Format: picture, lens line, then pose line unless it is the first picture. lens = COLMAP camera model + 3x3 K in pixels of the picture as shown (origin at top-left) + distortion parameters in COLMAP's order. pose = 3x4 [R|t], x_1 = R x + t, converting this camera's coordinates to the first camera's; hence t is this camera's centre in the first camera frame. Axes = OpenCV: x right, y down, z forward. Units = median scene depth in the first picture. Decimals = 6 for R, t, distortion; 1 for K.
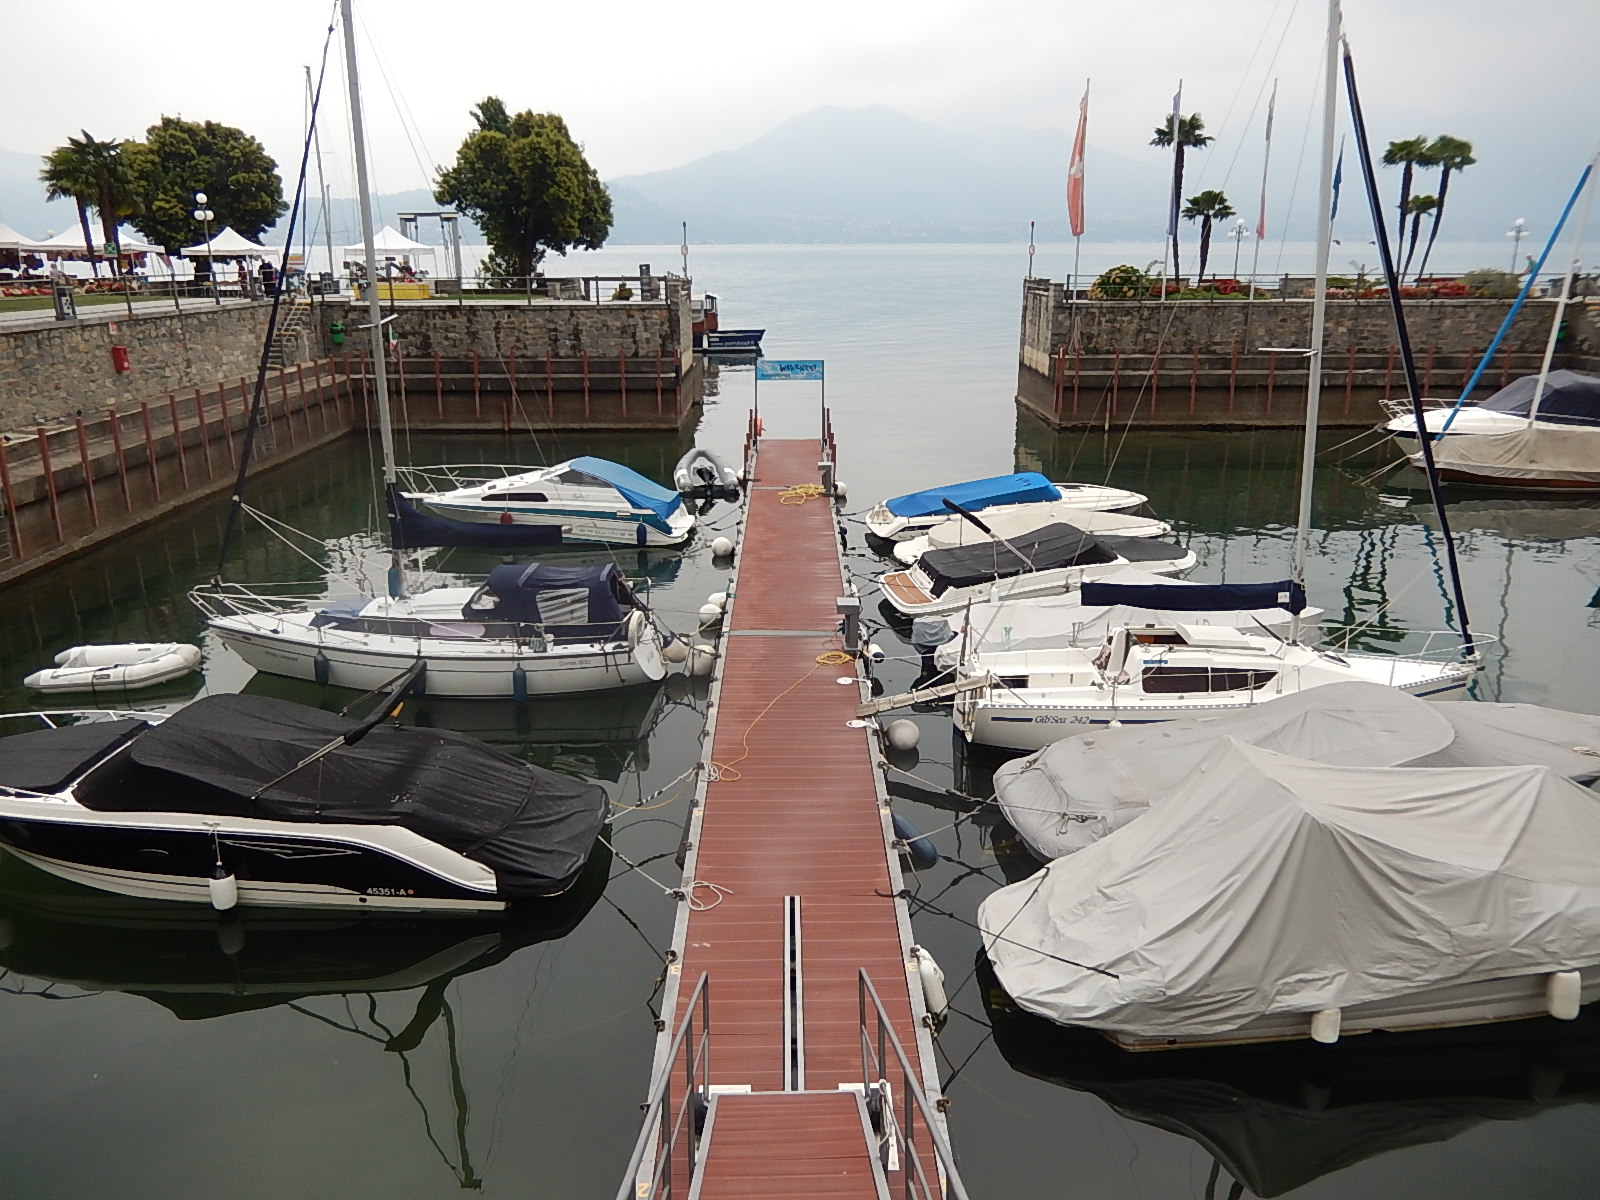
lens RADIAL K [[1195.6, 0, 795.9], [0, 1195.6, 584.8], [0, 0, 1]] dist [-0.054695, 0.049515]
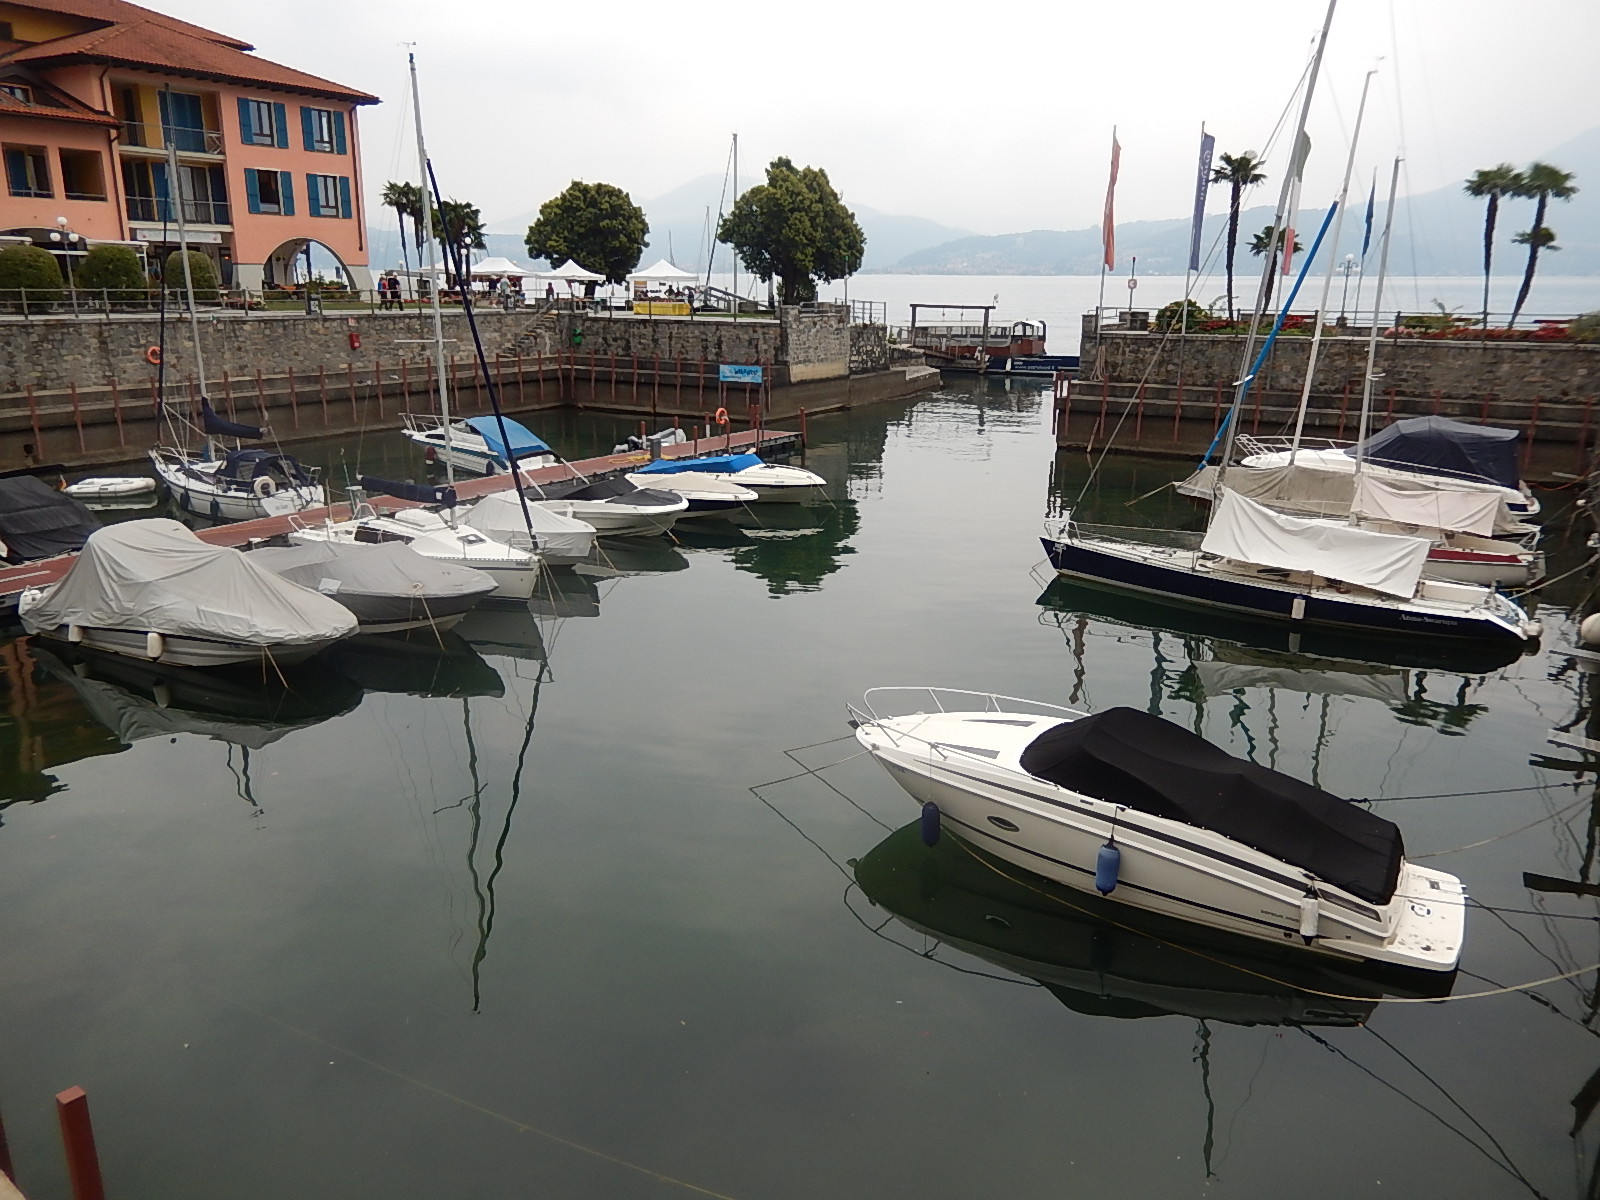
lens RADIAL K [[1195.6, 0, 748.9], [0, 1195.6, 519.0], [0, 0, 1]] dist [-0.054695, 0.049515]
pose [[0.837643, 0.117105, -0.533517, 0.554831], [-0.158962, 0.986733, -0.032992, 0.010616], [0.522575, 0.112445, 0.845146, -0.037384]]
